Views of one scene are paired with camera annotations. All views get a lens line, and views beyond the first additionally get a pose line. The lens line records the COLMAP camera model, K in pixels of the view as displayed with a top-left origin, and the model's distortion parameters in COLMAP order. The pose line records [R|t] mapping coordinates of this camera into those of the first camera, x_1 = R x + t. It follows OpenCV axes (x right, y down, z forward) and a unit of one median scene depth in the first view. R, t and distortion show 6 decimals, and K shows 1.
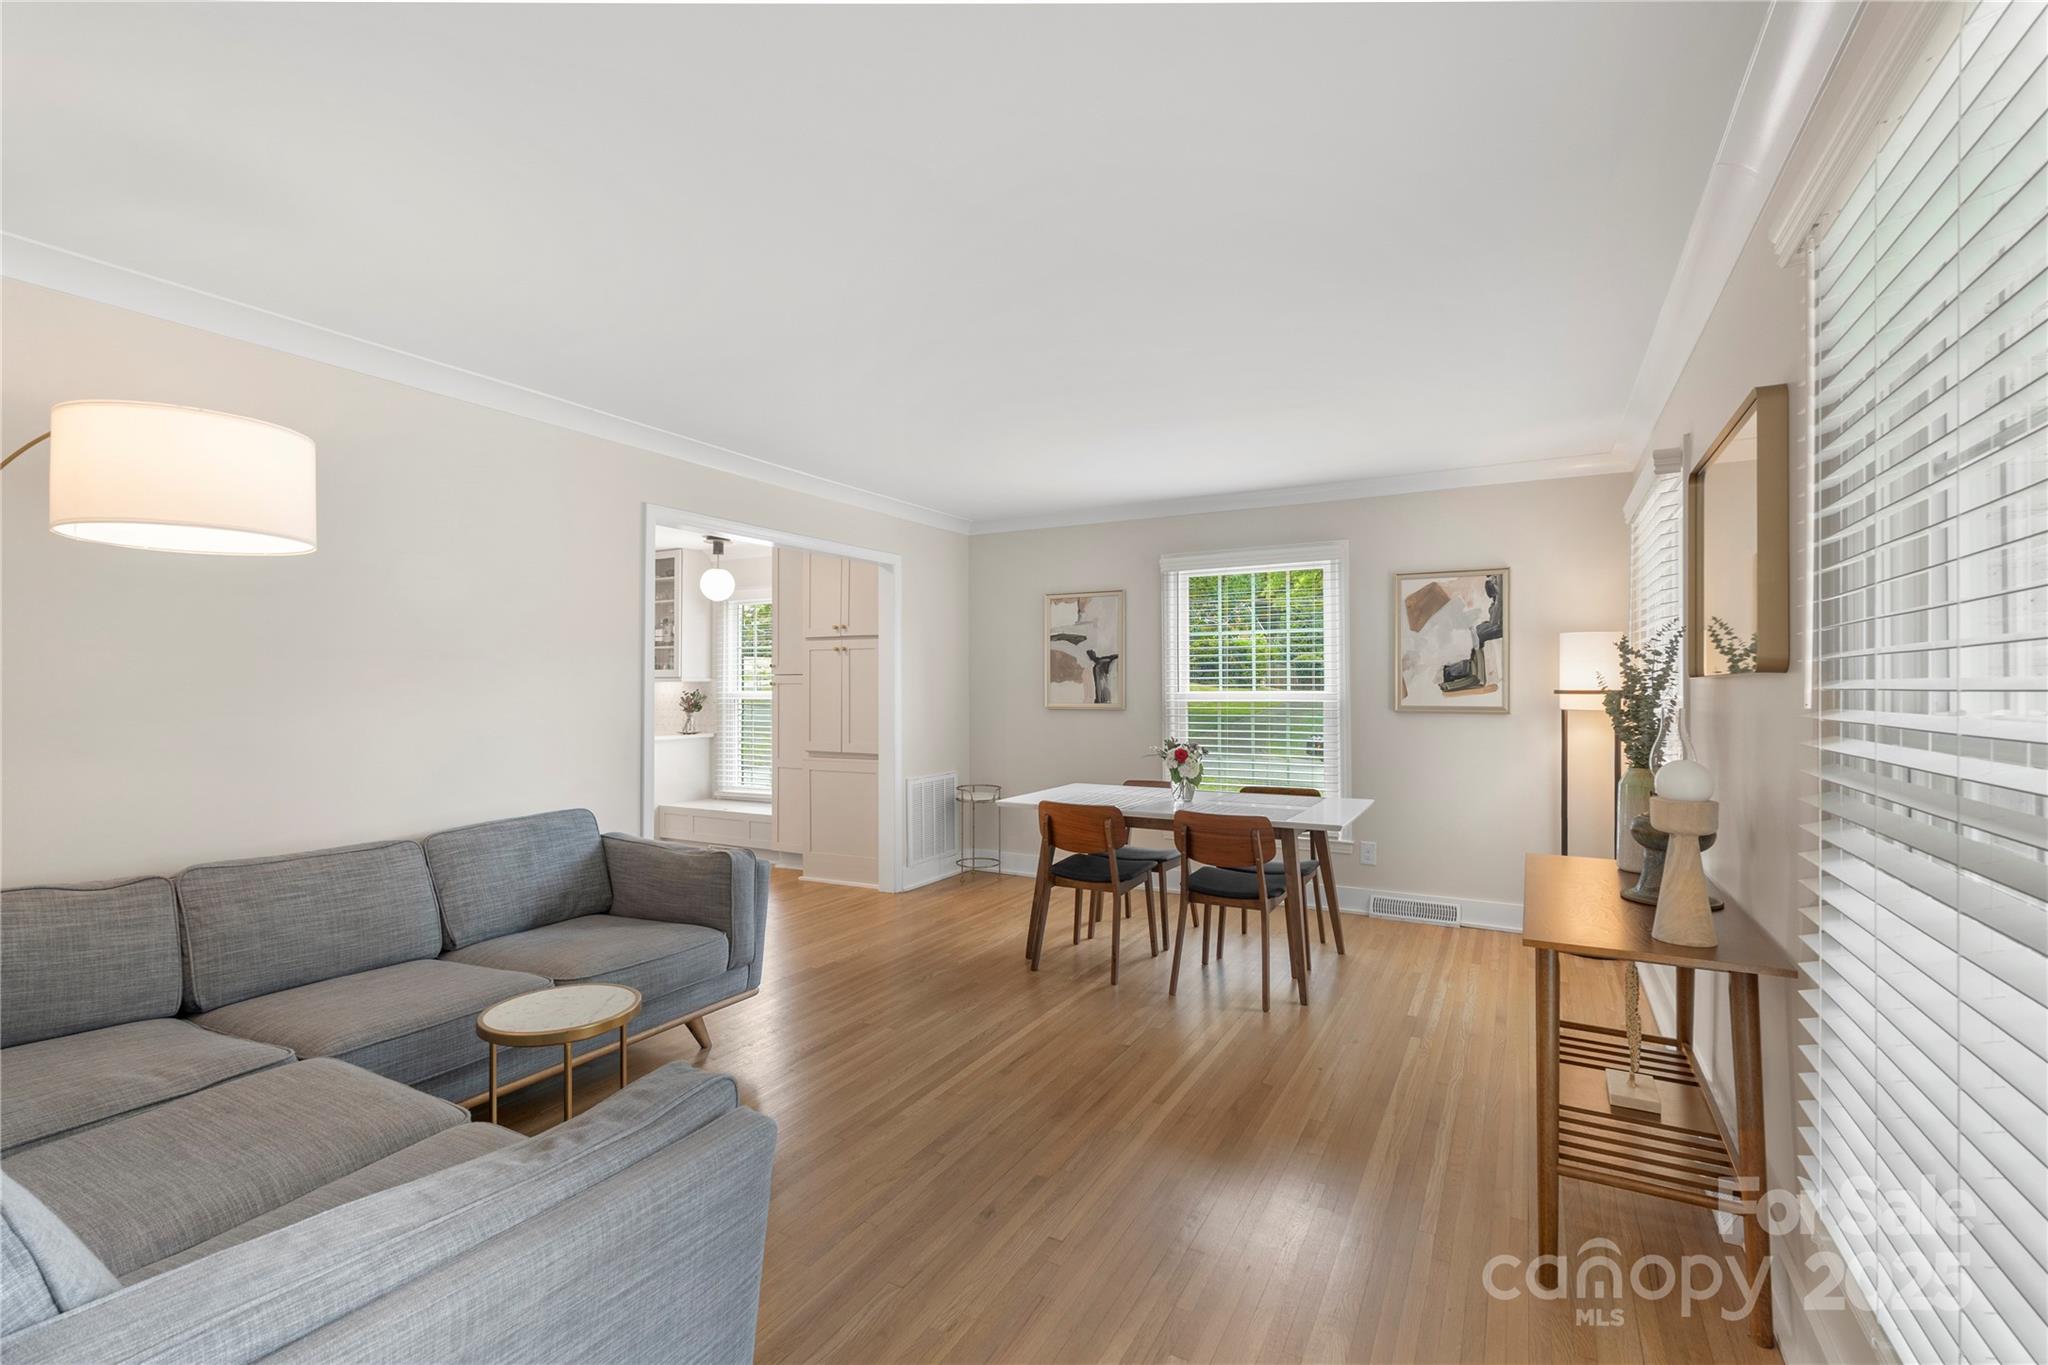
lens RADIAL K [[910.5, 0, 1021.6], [0, 910.5, 676.2], [0, 0, 1]] dist [-0.004513, 0.002220]
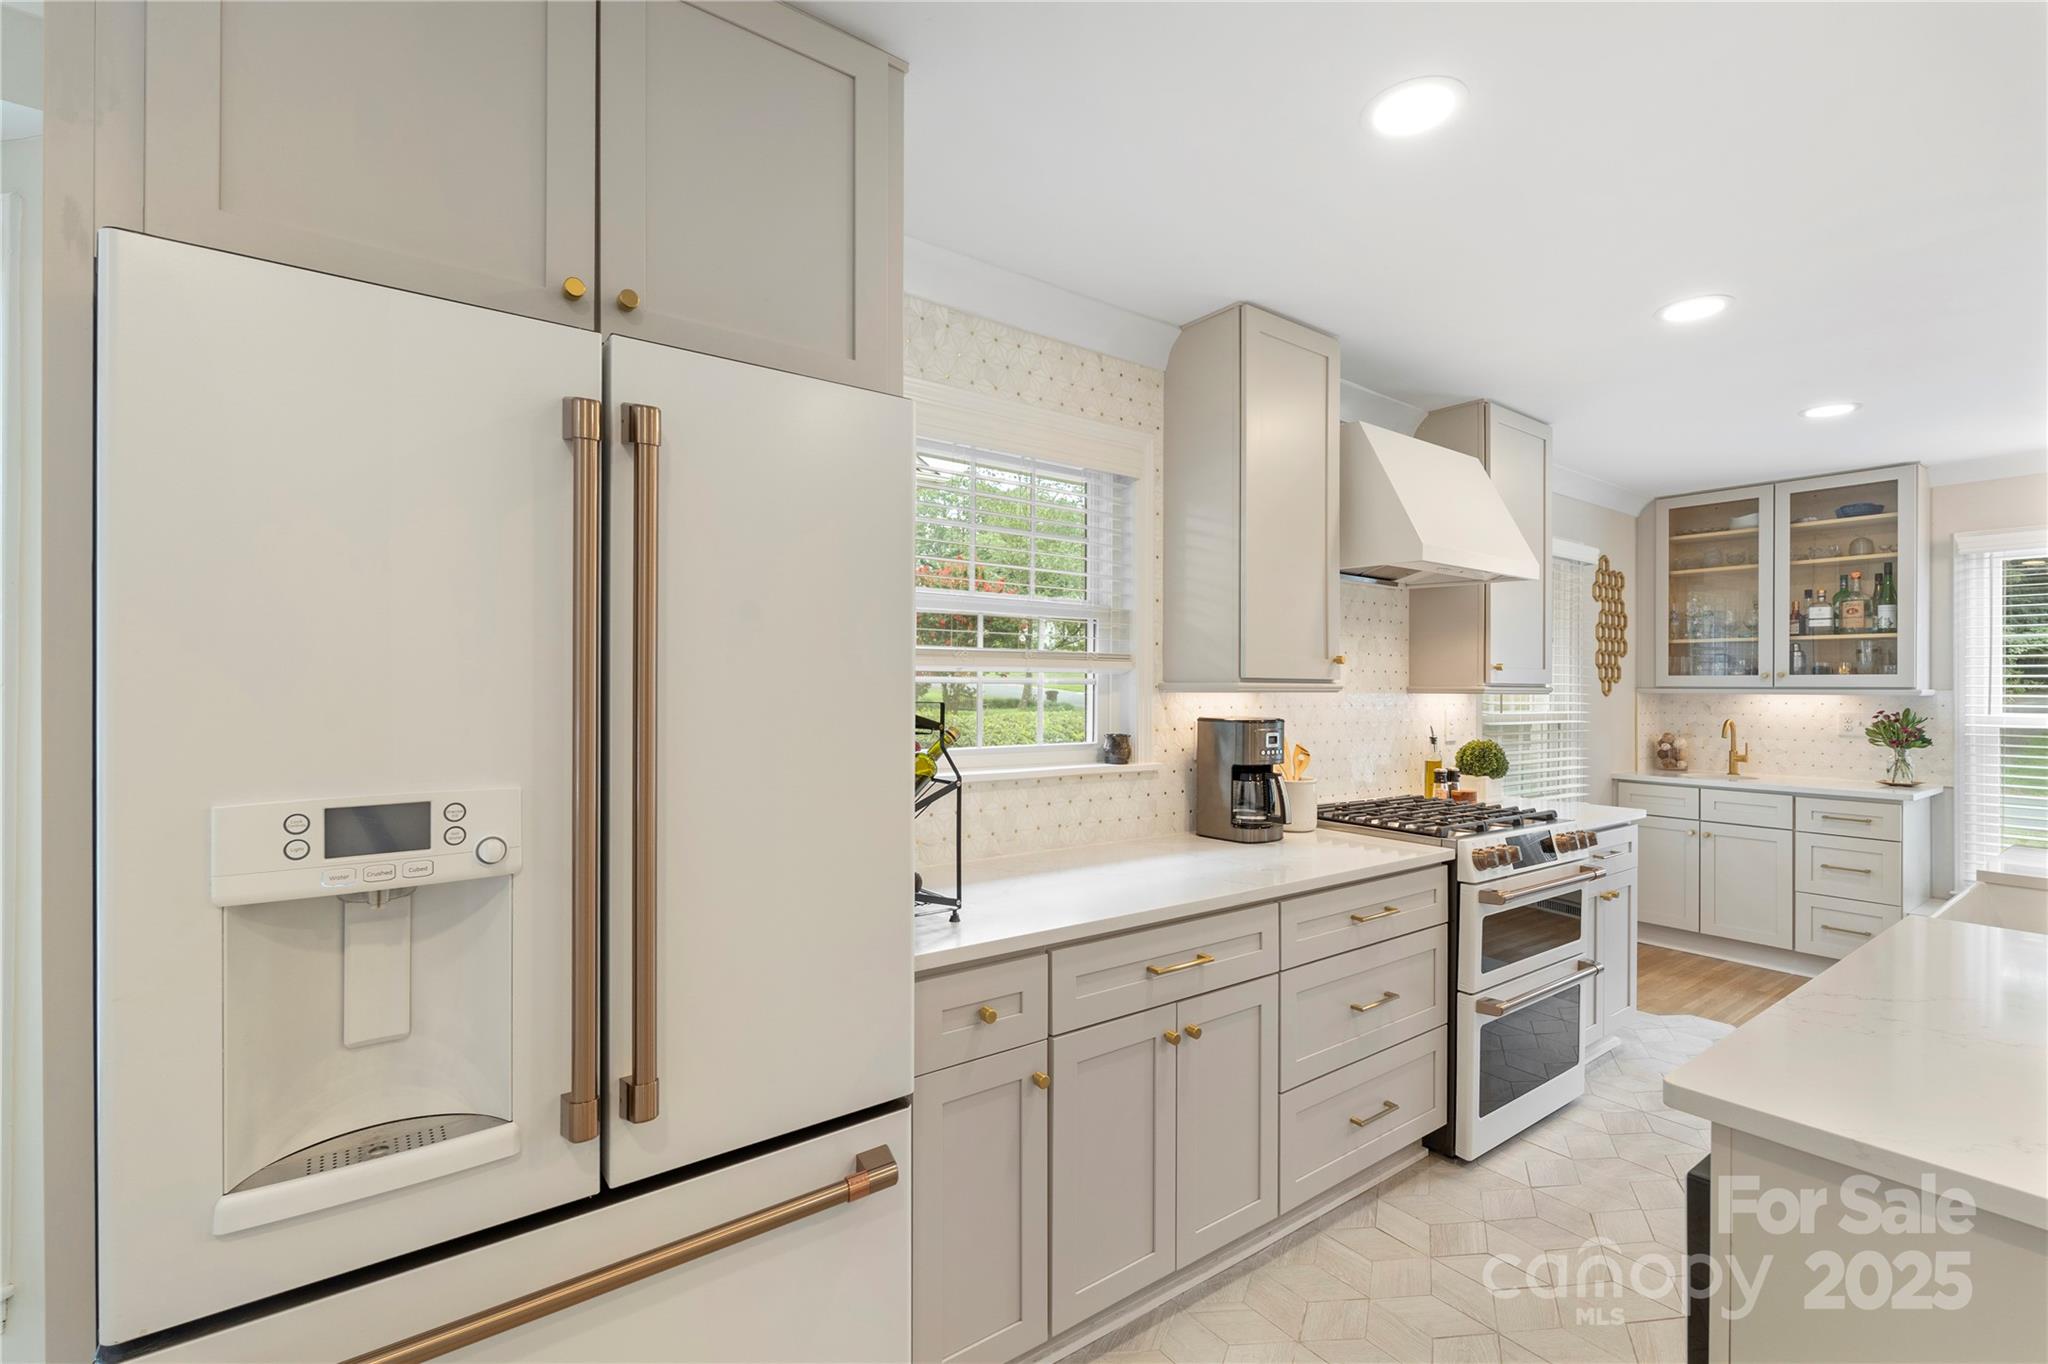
lens RADIAL K [[910.5, 0, 1027.2], [0, 910.5, 680.4], [0, 0, 1]] dist [-0.004513, 0.002220]
pose [[0.917269, 0.014270, -0.398013, -0.706996], [-0.014358, 0.999893, 0.002760, 0.003767], [0.398010, 0.003183, 0.917376, 0.272034]]
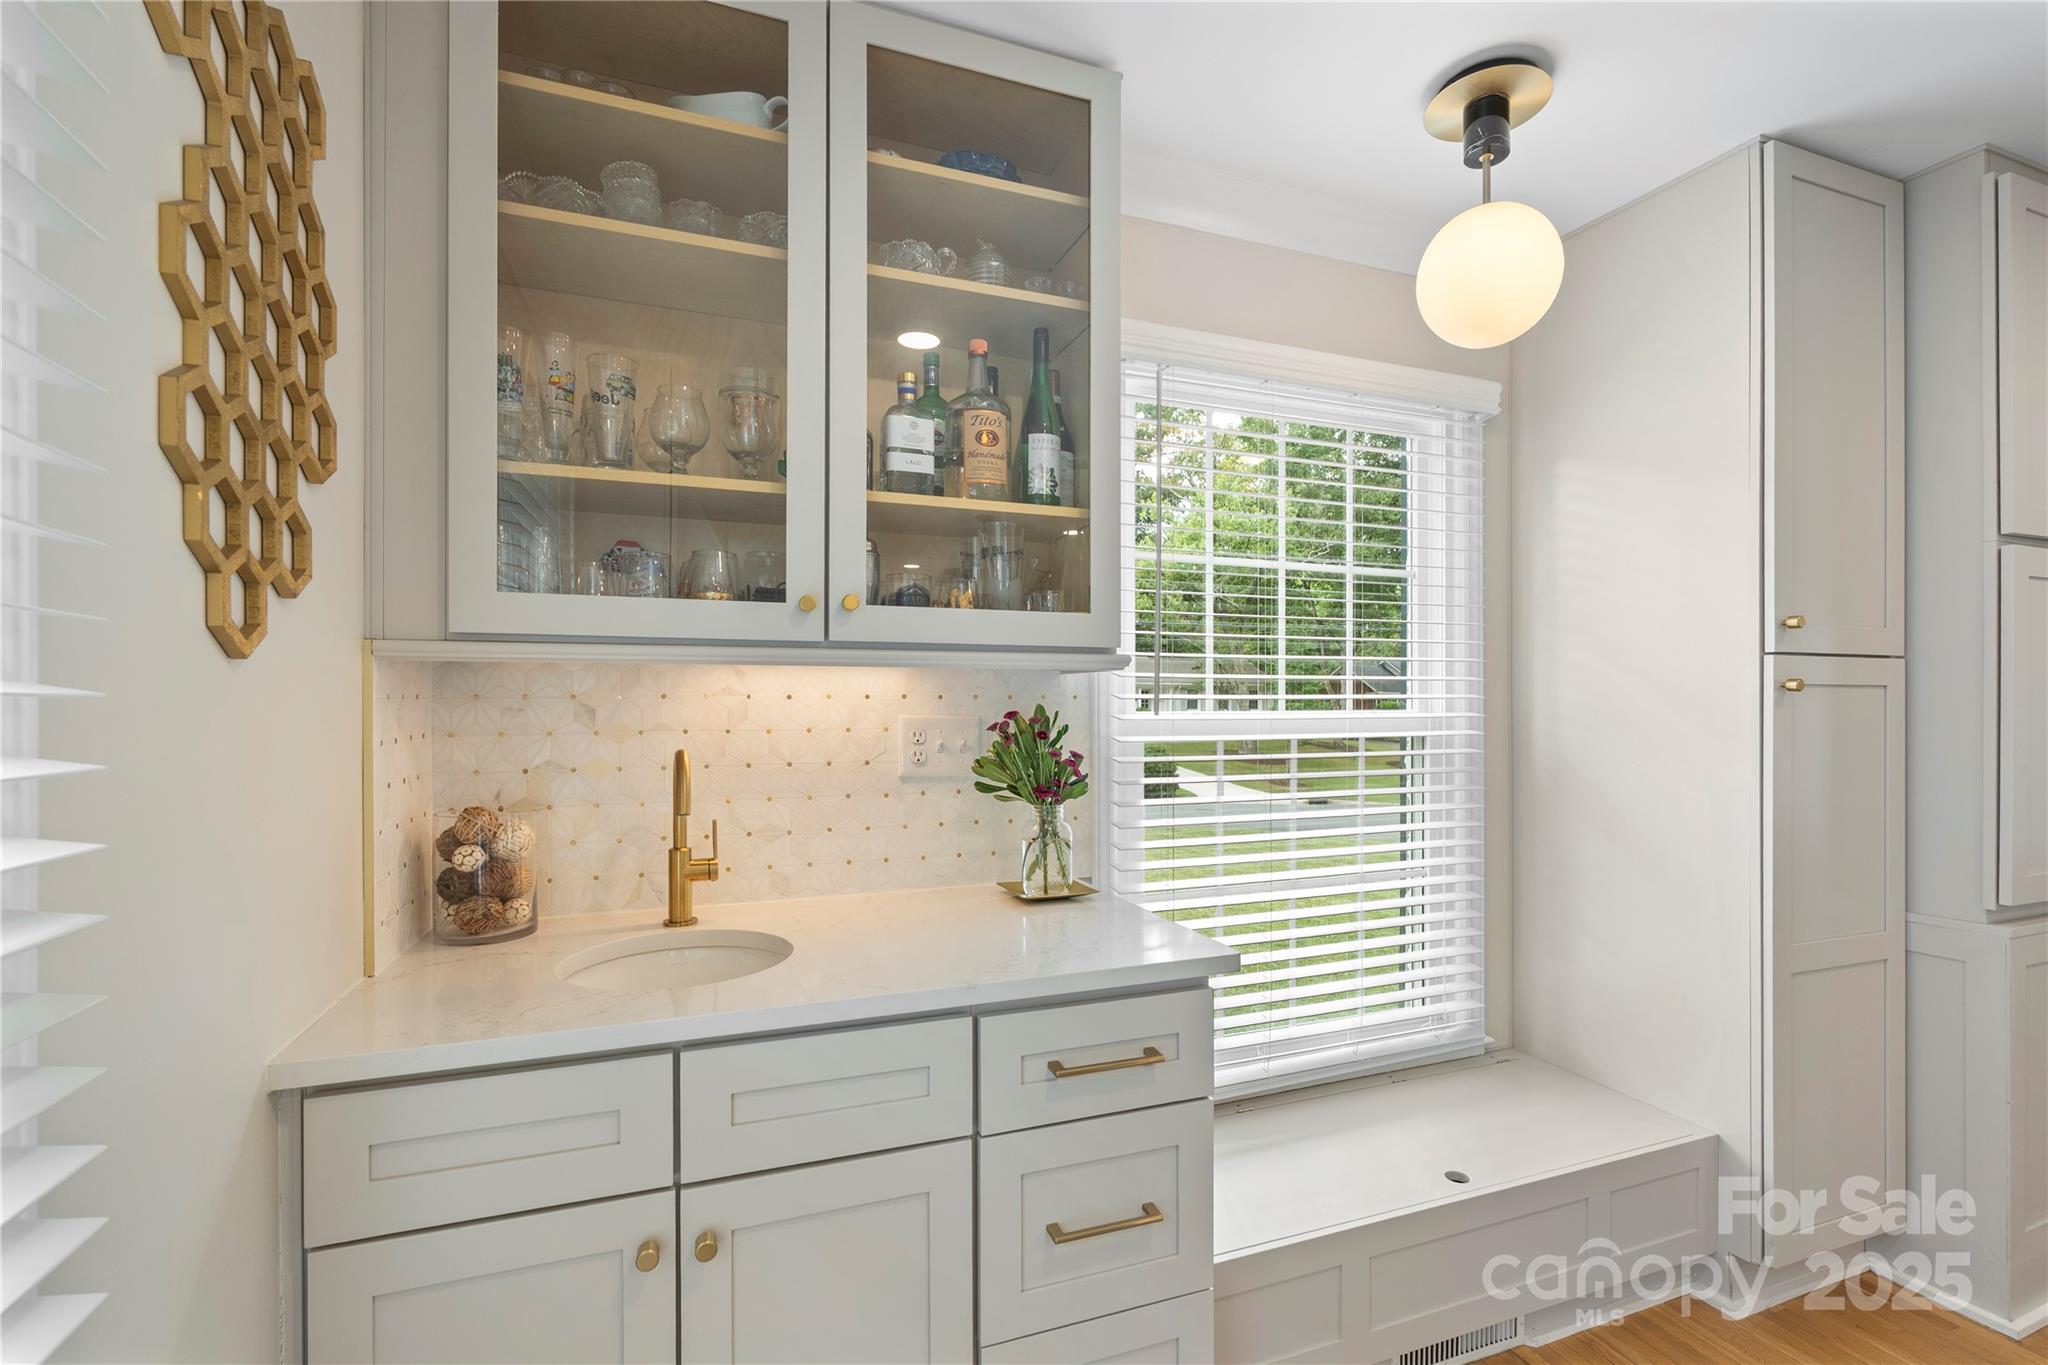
lens RADIAL K [[910.5, 0, 1026.1], [0, 910.5, 698.0], [0, 0, 1]] dist [-0.004513, 0.002220]
pose [[0.625442, 0.011657, 0.780184, -0.603743], [-0.013279, 0.999903, -0.004295, 0.015941], [-0.780158, -0.007674, 0.625536, 0.939477]]
